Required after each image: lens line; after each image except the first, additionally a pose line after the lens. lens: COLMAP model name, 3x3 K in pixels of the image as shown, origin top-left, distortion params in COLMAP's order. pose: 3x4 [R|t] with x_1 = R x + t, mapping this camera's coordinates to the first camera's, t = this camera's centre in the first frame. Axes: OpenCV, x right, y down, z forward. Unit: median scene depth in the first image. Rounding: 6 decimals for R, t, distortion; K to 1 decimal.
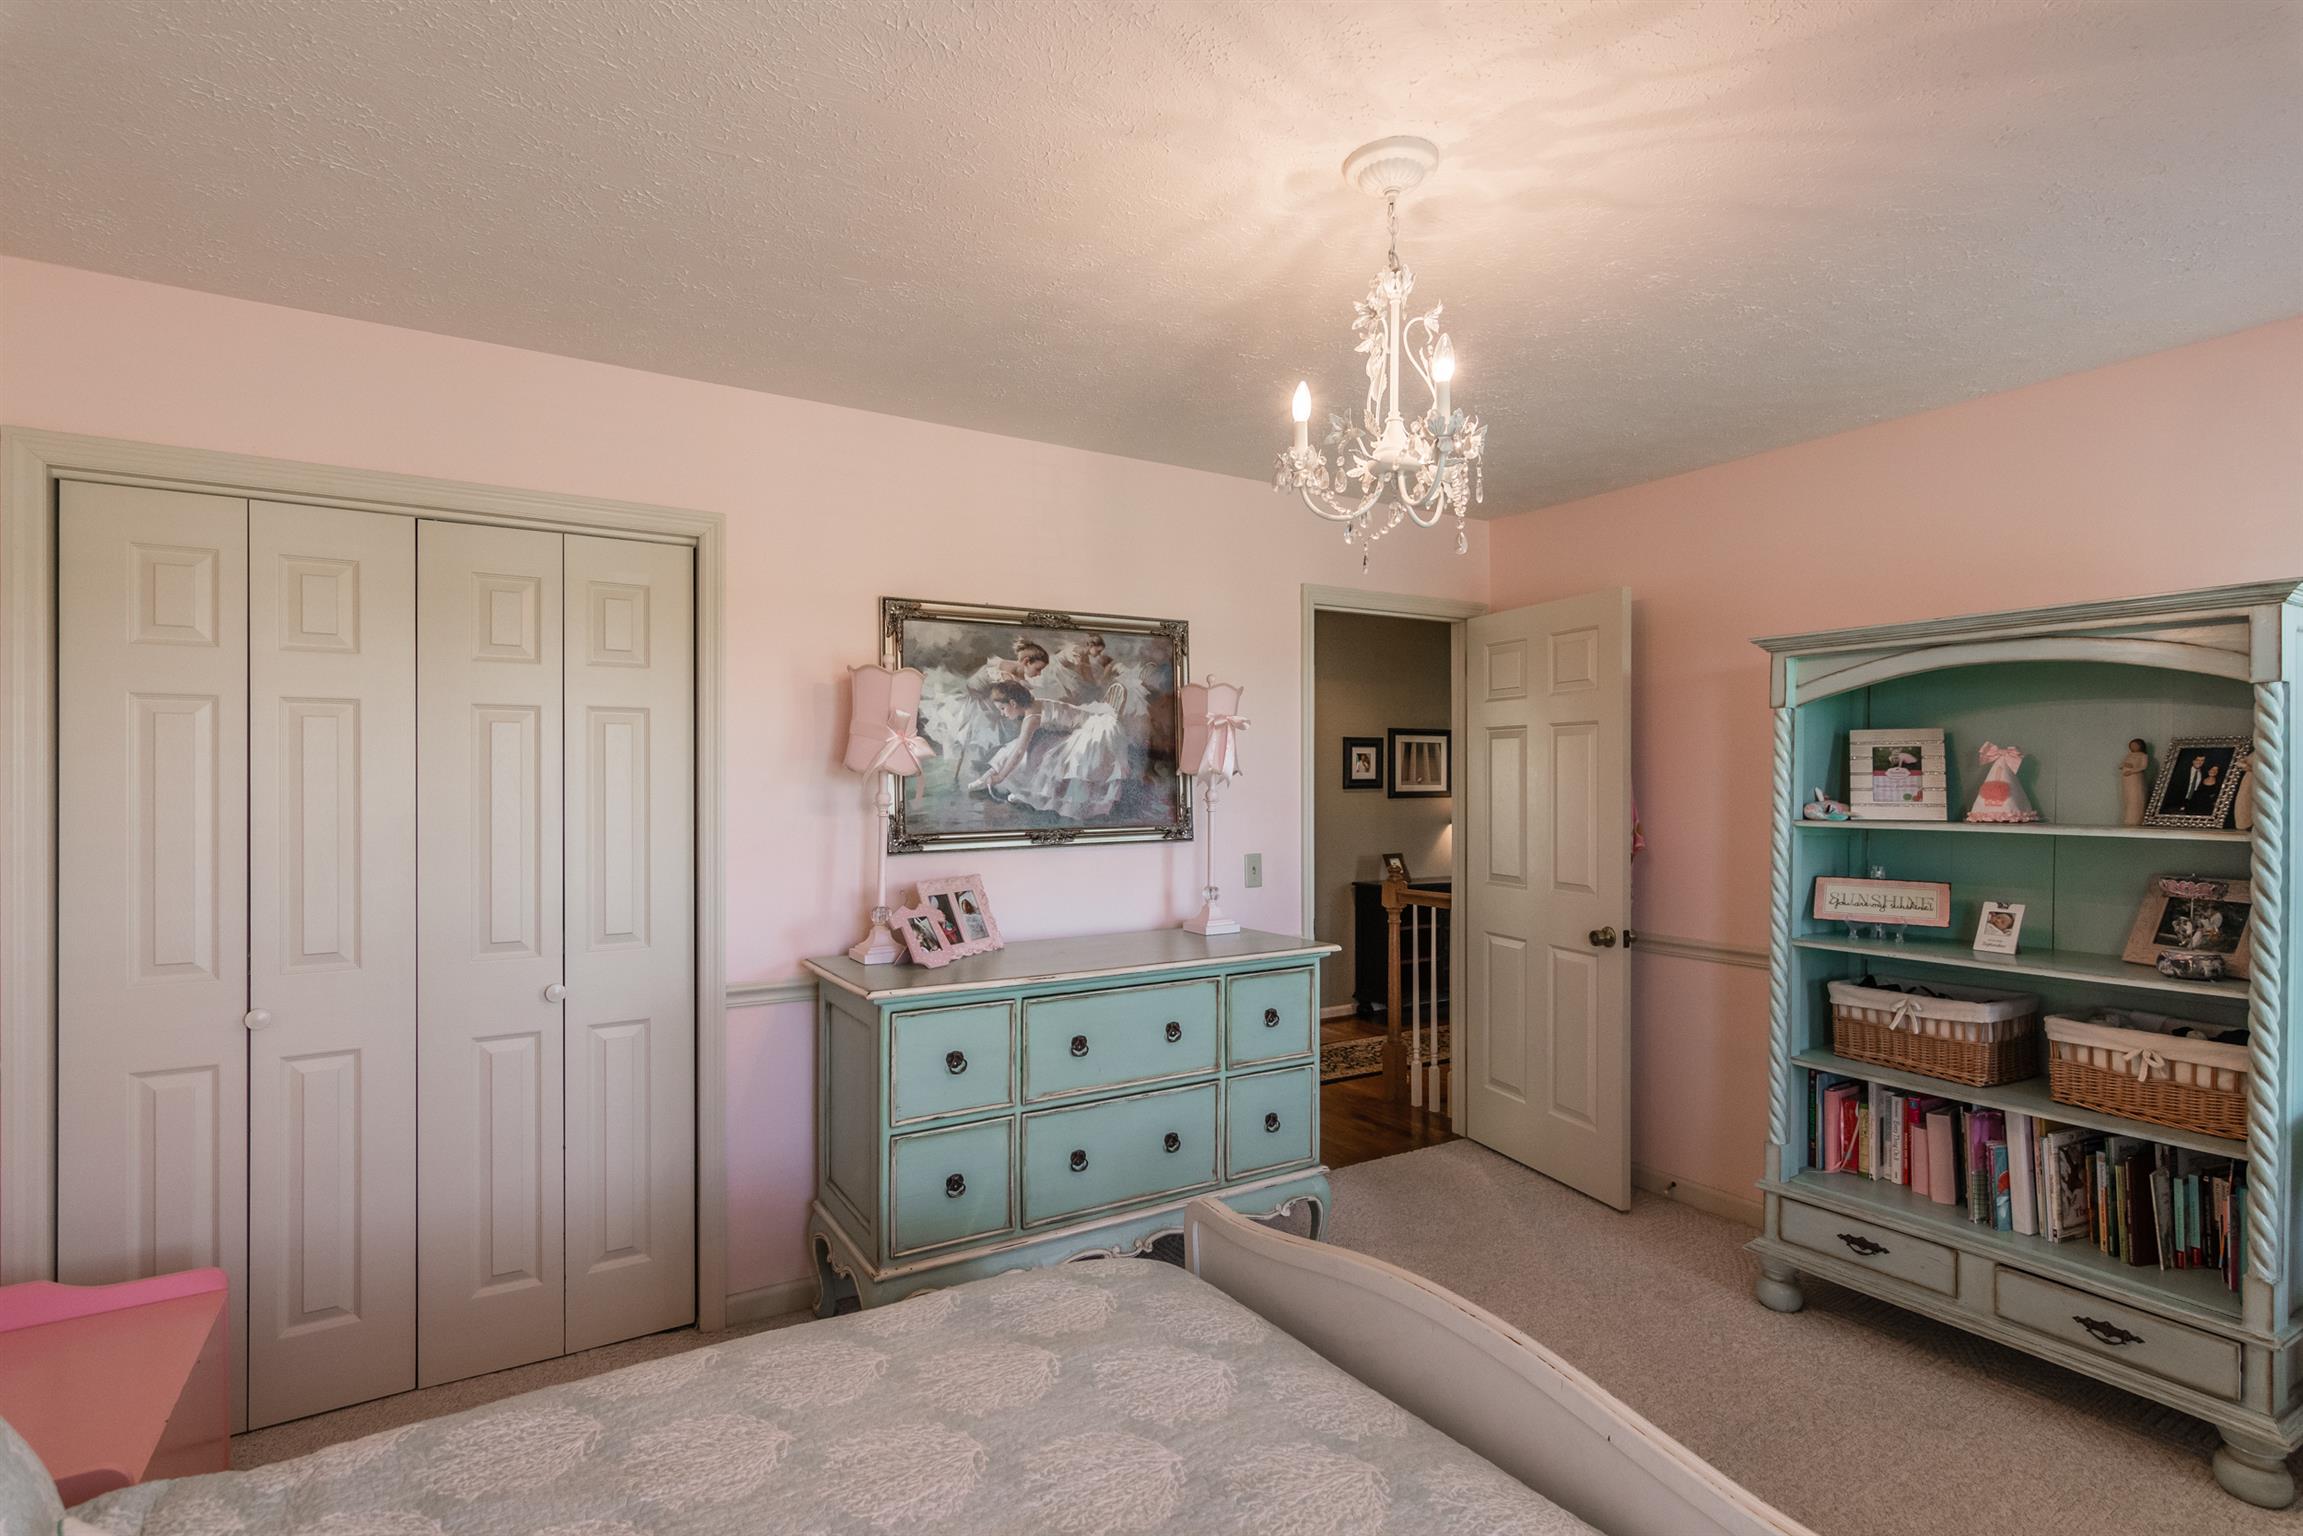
lens RADIAL K [[1109.2, 0, 1145.6], [0, 1109.2, 773.0], [0, 0, 1]] dist [-0.000806, 0.000496]
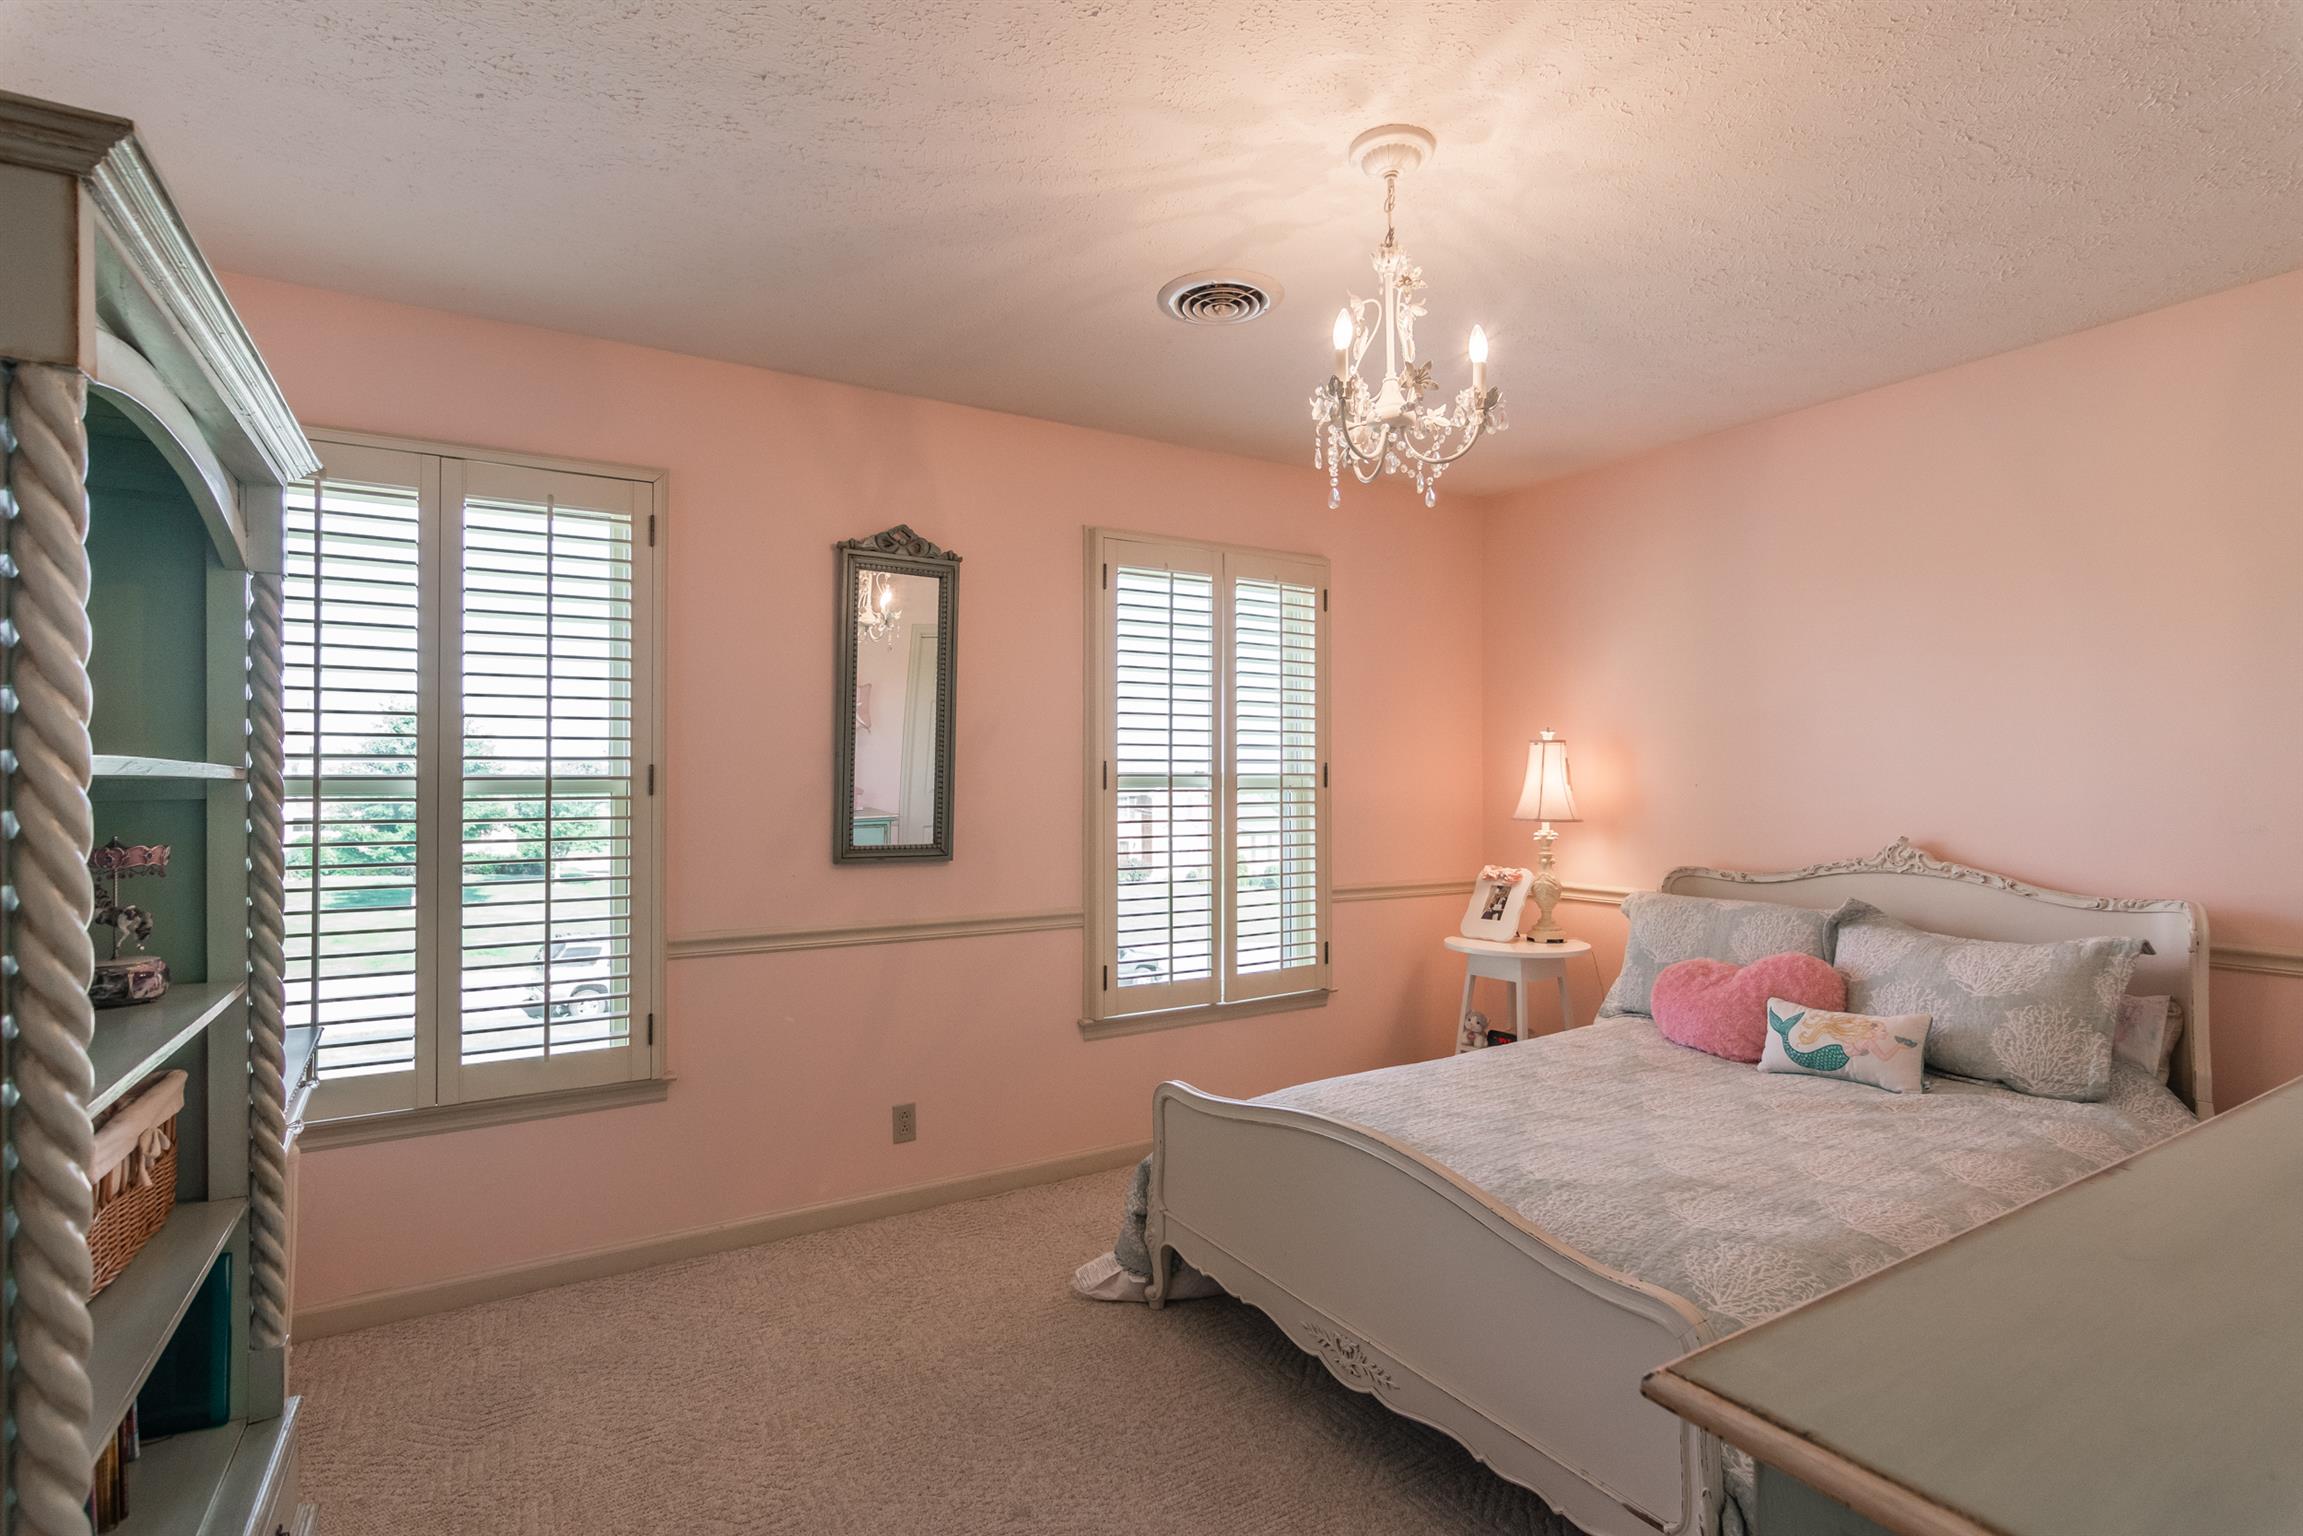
lens RADIAL K [[1109.2, 0, 1145.6], [0, 1109.2, 773.0], [0, 0, 1]] dist [-0.000806, 0.000496]
pose [[-0.999786, 0.002091, 0.020604, 0.477555], [0.001721, 0.999837, -0.017962, 0.101665], [-0.020638, -0.017922, -0.999626, 2.255282]]
